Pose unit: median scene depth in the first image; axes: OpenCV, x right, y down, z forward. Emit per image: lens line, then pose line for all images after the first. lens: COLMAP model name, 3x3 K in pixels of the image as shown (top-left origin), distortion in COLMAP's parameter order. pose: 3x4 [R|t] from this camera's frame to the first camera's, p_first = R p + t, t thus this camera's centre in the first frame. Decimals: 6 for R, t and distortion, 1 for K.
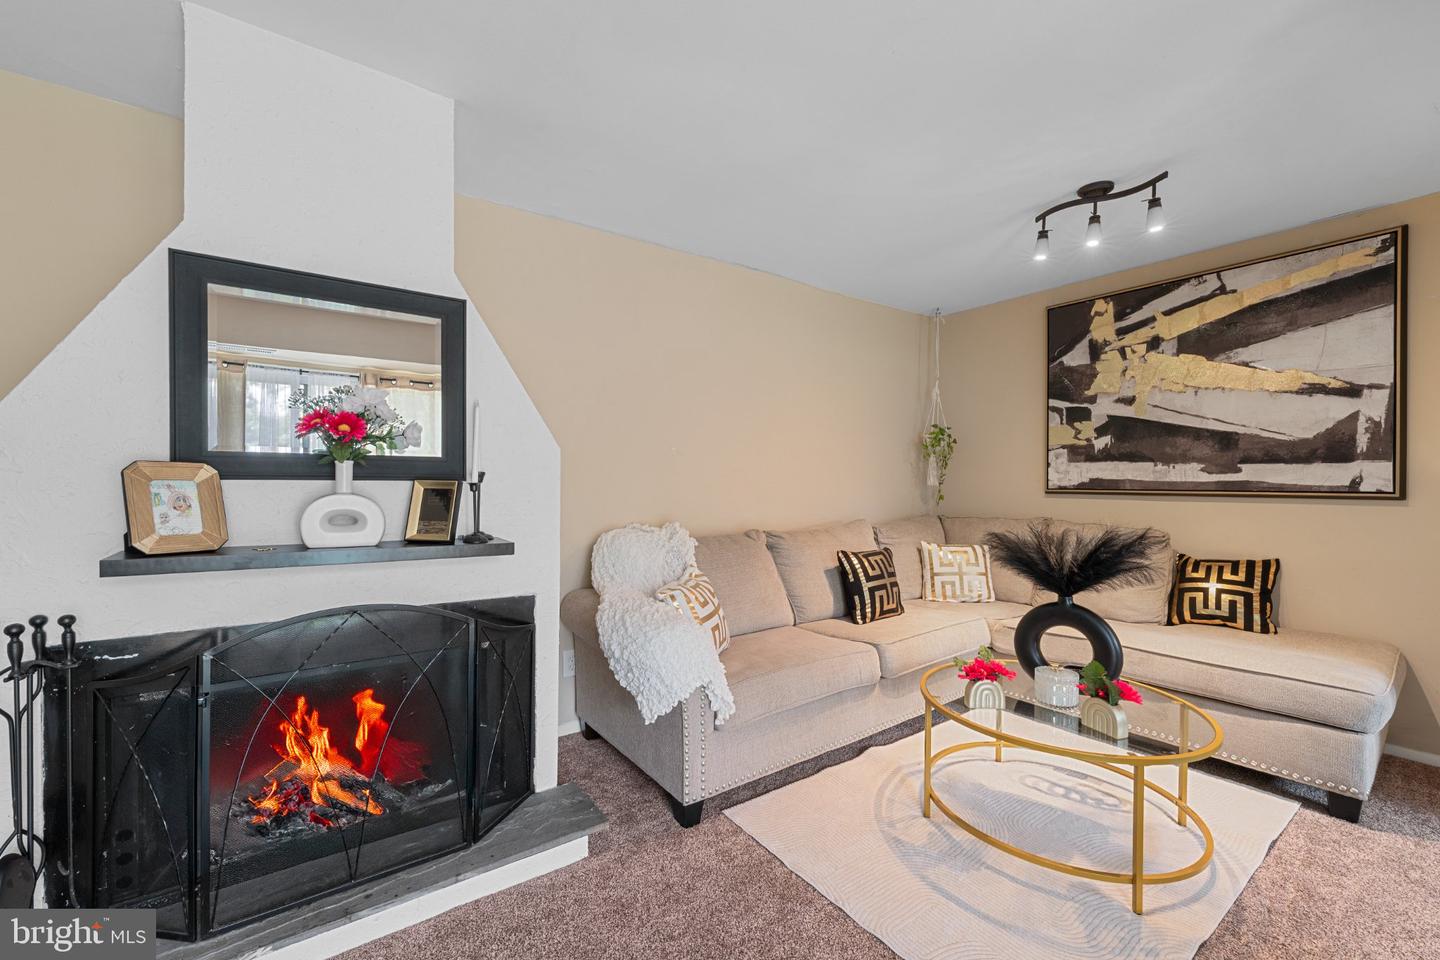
lens RADIAL K [[582.5, 0, 710.7], [0, 582.5, 487.7], [0, 0, 1]] dist [-0.000293, -0.000244]
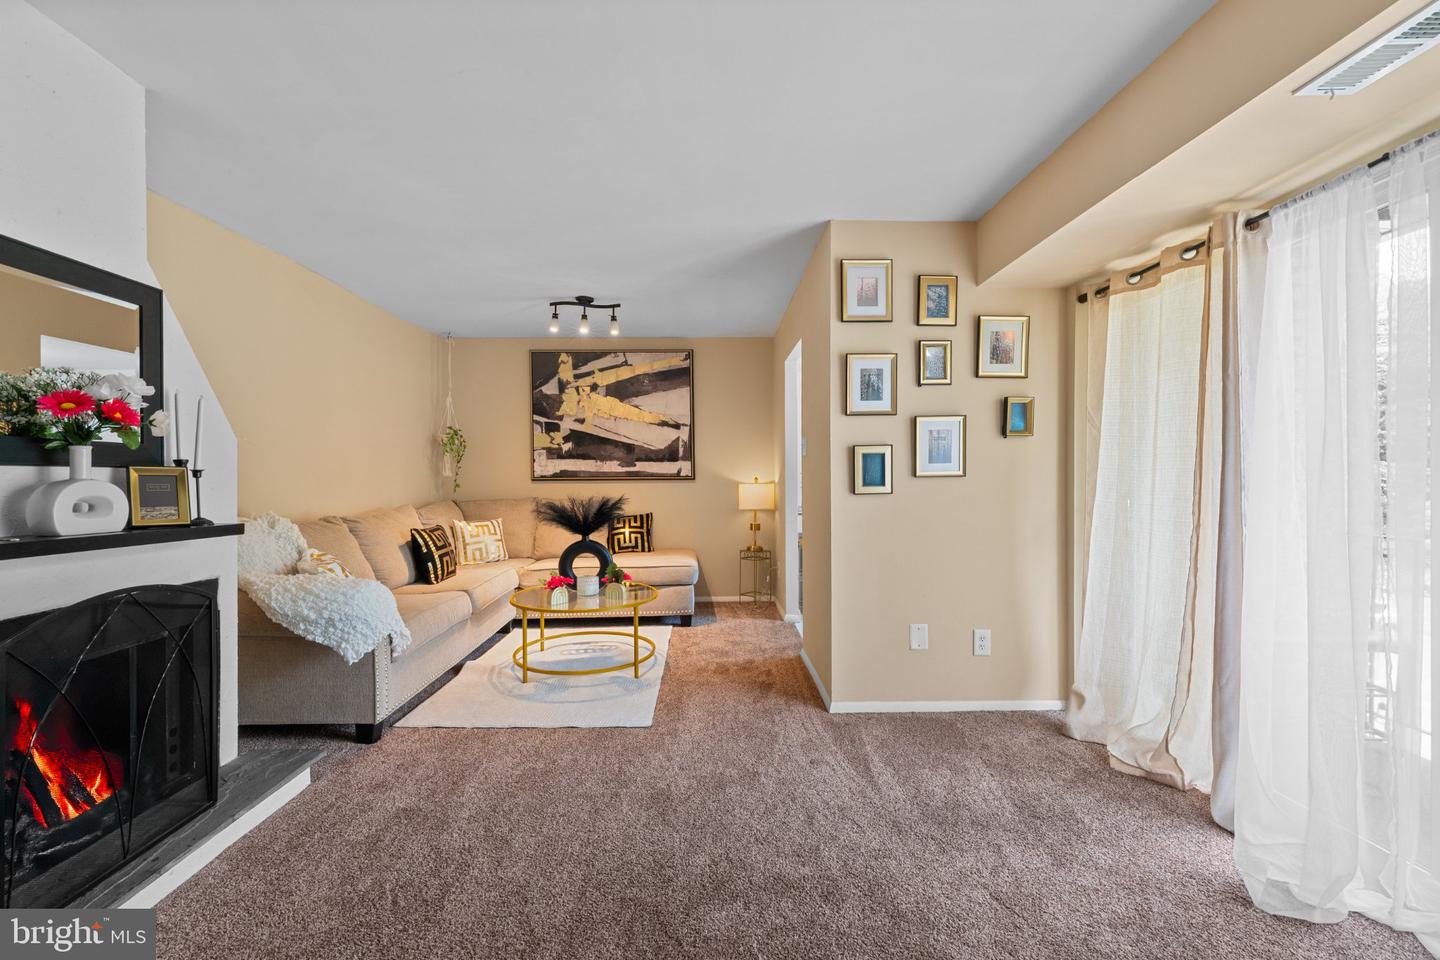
lens RADIAL K [[591.9, 0, 709.8], [0, 591.9, 482.6], [0, 0, 1]] dist [0.000036, -0.000437]
pose [[0.571158, -0.015974, 0.820685, -0.446231], [0.017352, 0.999822, 0.007385, 0.013668], [-0.820657, 0.010023, 0.571333, -0.225606]]
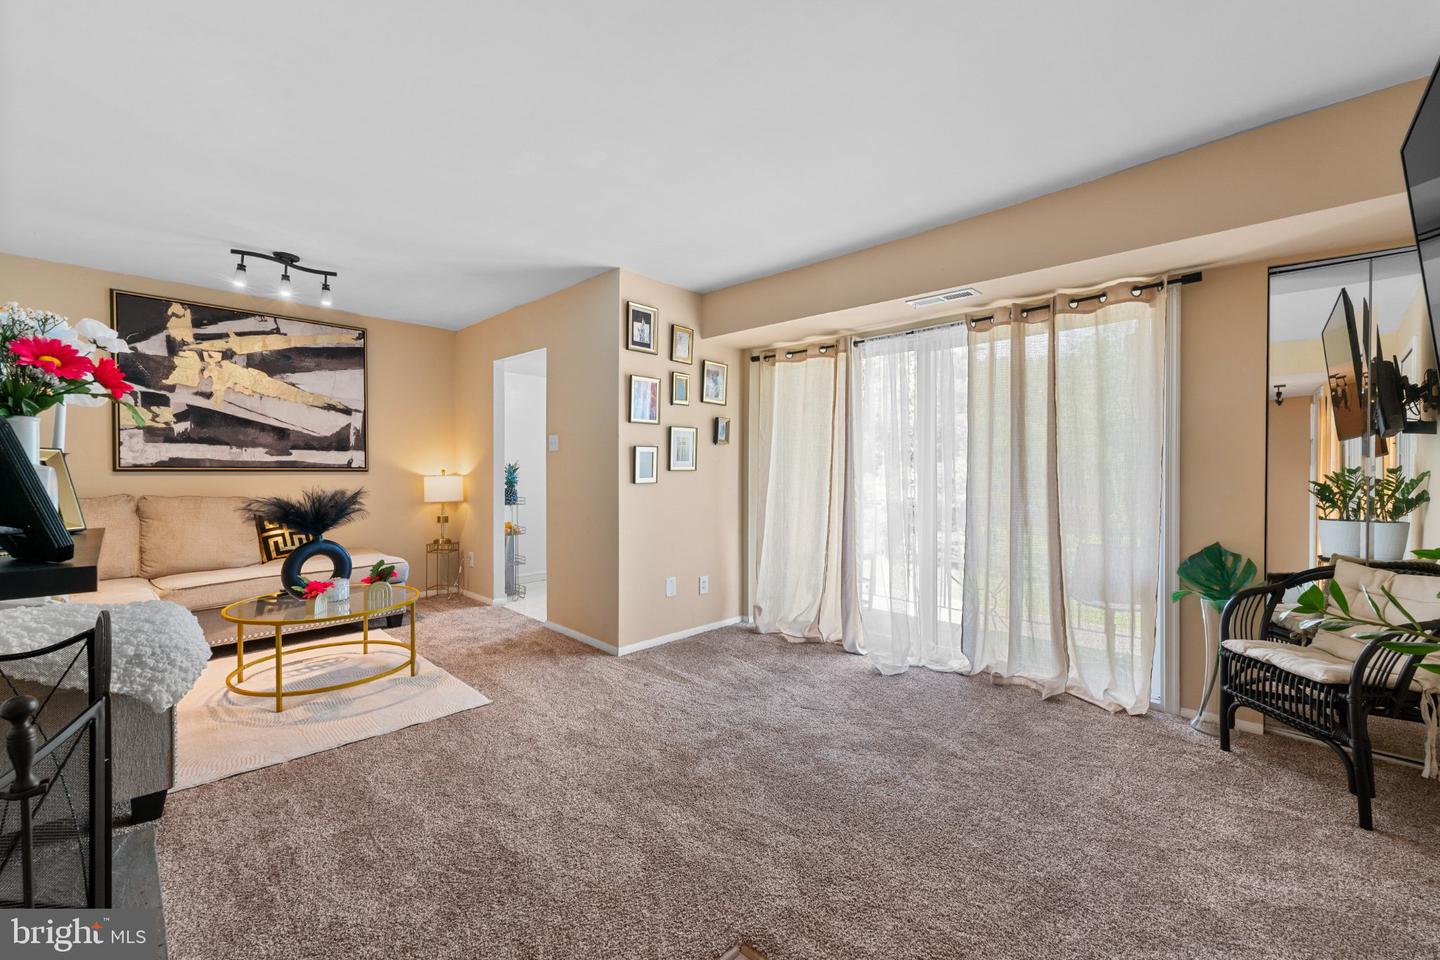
lens RADIAL K [[584.4, 0, 711.5], [0, 584.4, 474.2], [0, 0, 1]] dist [0.001674, -0.000073]
pose [[-0.176357, -0.013047, 0.984240, -0.759398], [0.006070, 0.999879, 0.014342, 0.007738], [-0.984308, 0.008503, -0.176257, 0.181911]]
